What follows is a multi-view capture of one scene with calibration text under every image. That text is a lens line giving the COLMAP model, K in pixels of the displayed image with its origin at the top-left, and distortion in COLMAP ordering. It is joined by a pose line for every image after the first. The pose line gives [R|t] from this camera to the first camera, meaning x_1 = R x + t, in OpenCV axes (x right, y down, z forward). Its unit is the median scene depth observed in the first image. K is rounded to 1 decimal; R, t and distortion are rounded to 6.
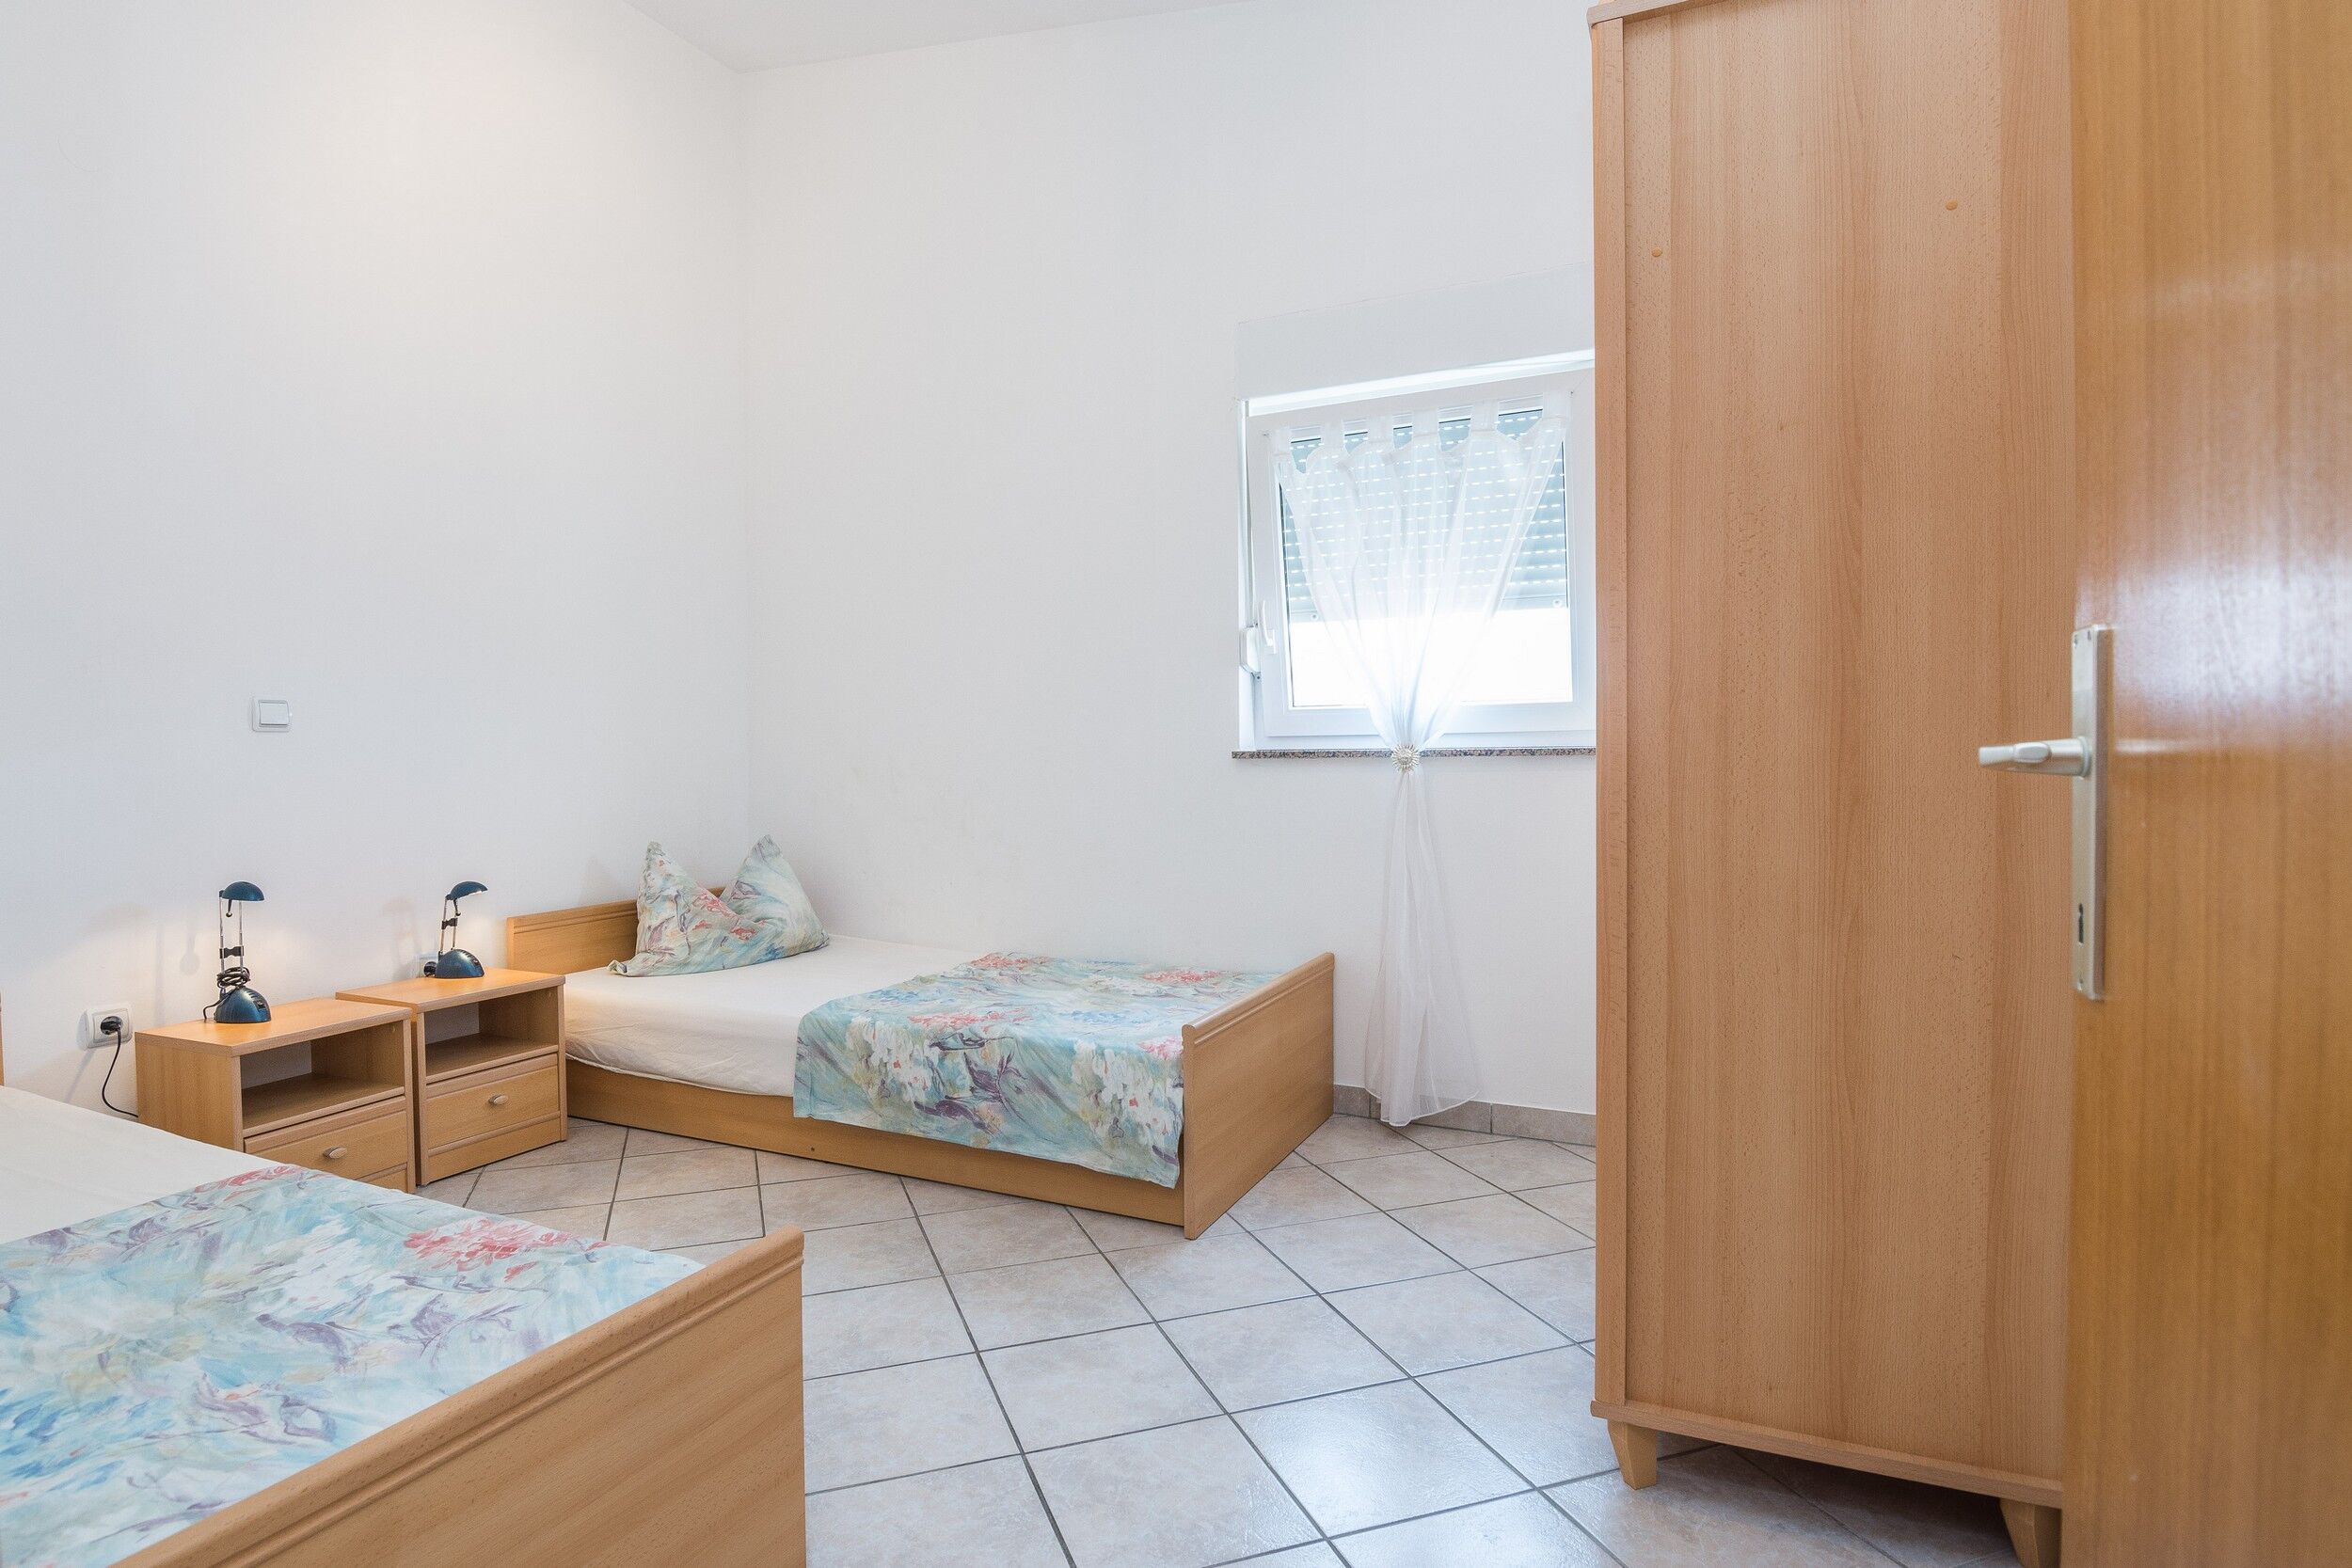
lens RADIAL K [[1194.4, 0, 1194.5], [0, 1194.4, 736.3], [0, 0, 1]] dist [-0.003203, -0.009443]
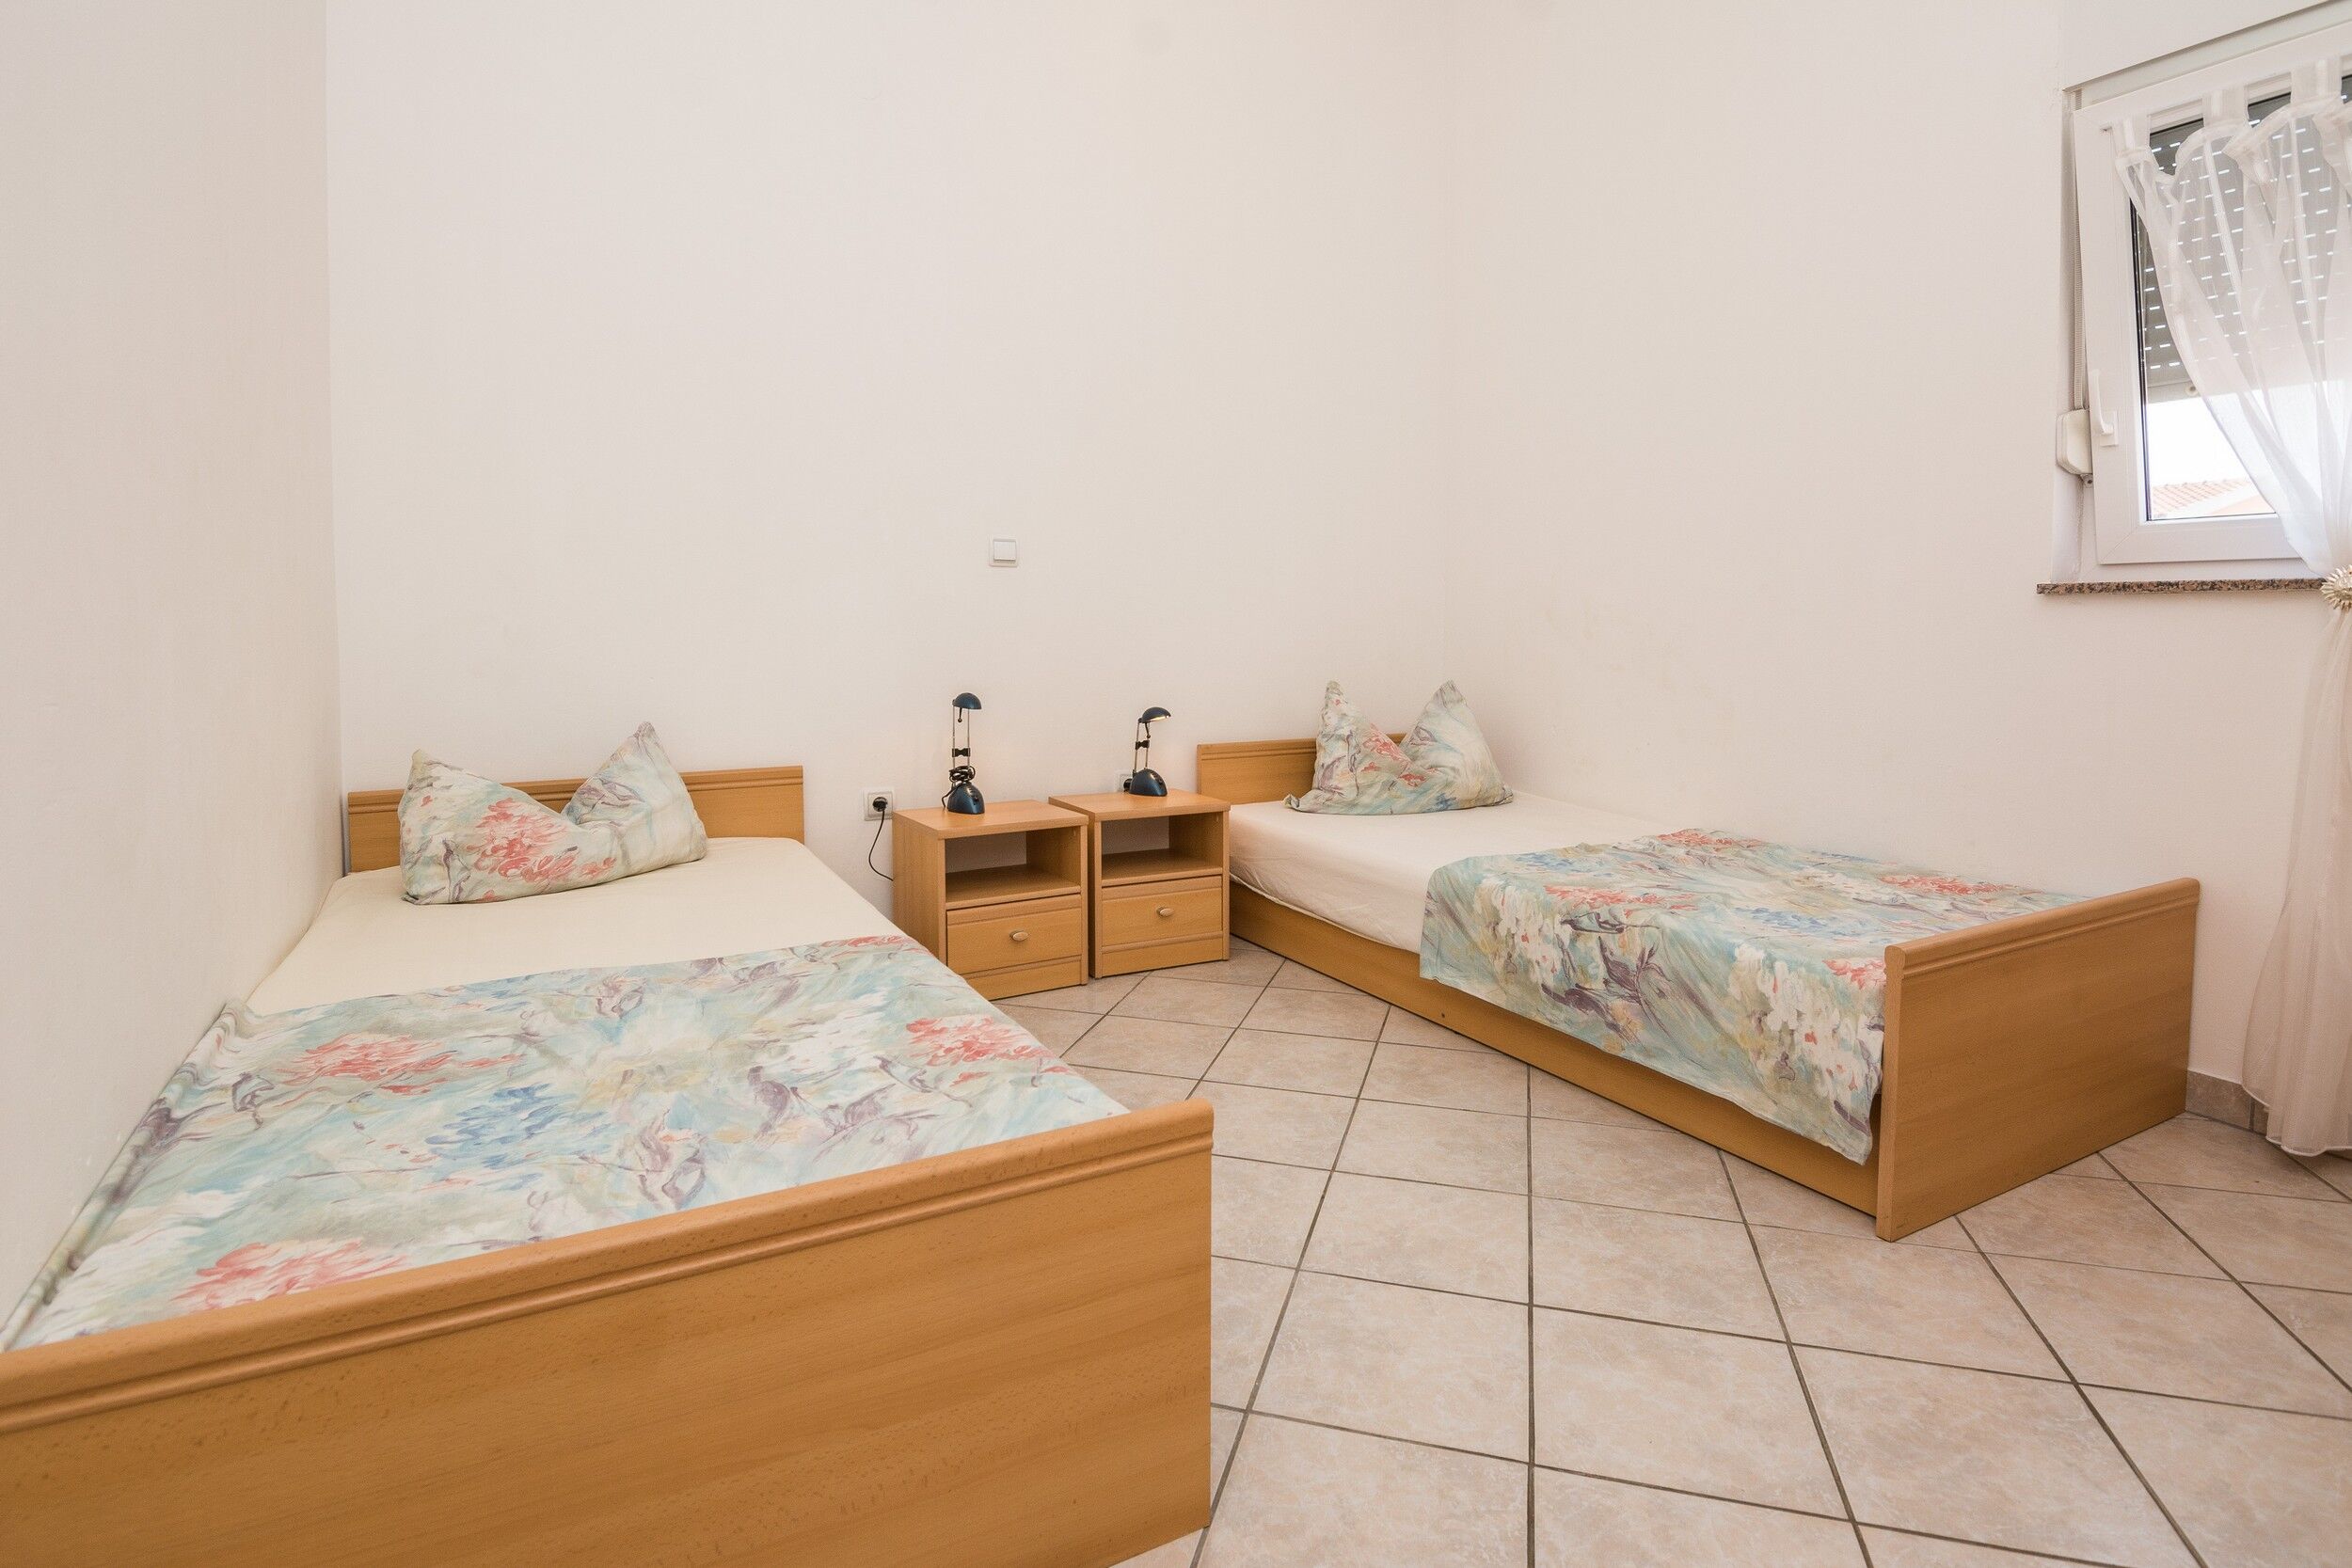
lens RADIAL K [[1210.0, 0, 1208.5], [0, 1210.0, 659.3], [0, 0, 1]] dist [-0.006737, -0.008413]
pose [[0.811245, 0.025402, -0.584154, 0.078895], [0.000992, 0.998995, 0.044818, 0.037203], [0.584705, -0.036938, 0.810404, 0.180719]]
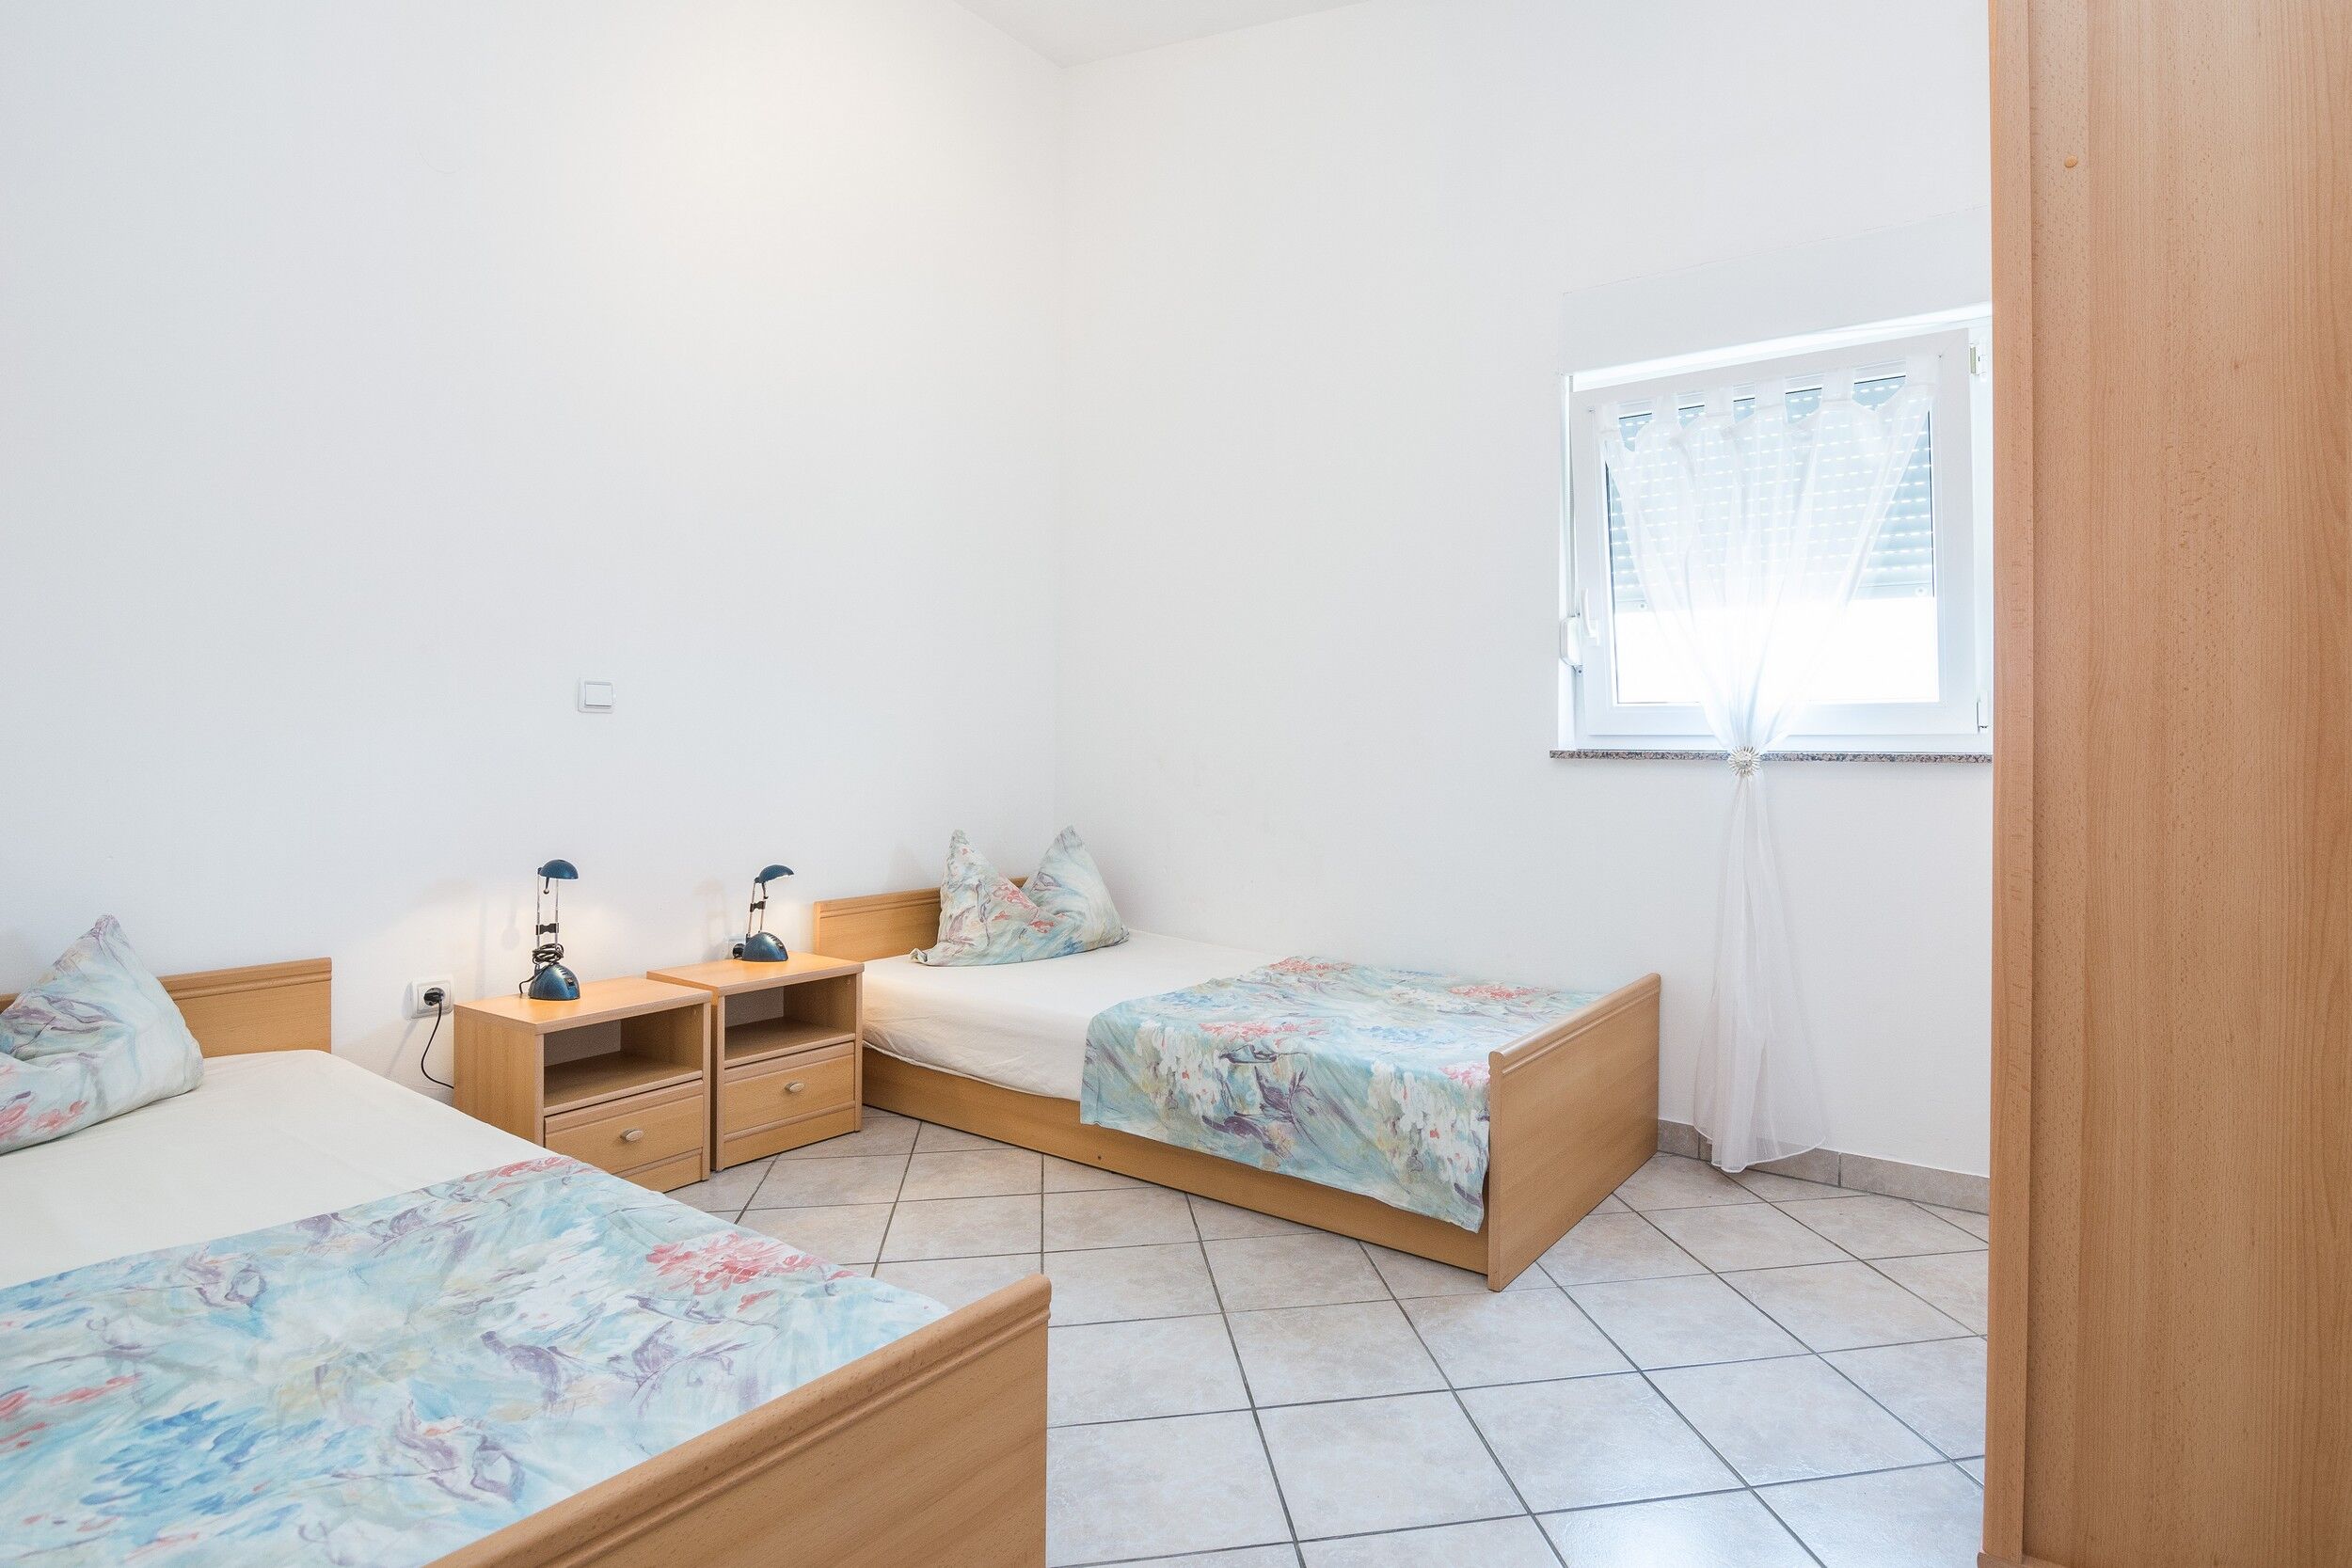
lens RADIAL K [[1210.0, 0, 1344.3], [0, 1210.0, 704.4], [0, 0, 1]] dist [-0.006737, -0.008413]
pose [[0.990273, 0.014427, -0.138391, 0.003968], [-0.017582, 0.999612, -0.021602, 0.000083], [0.138026, 0.023825, 0.990142, 0.068832]]
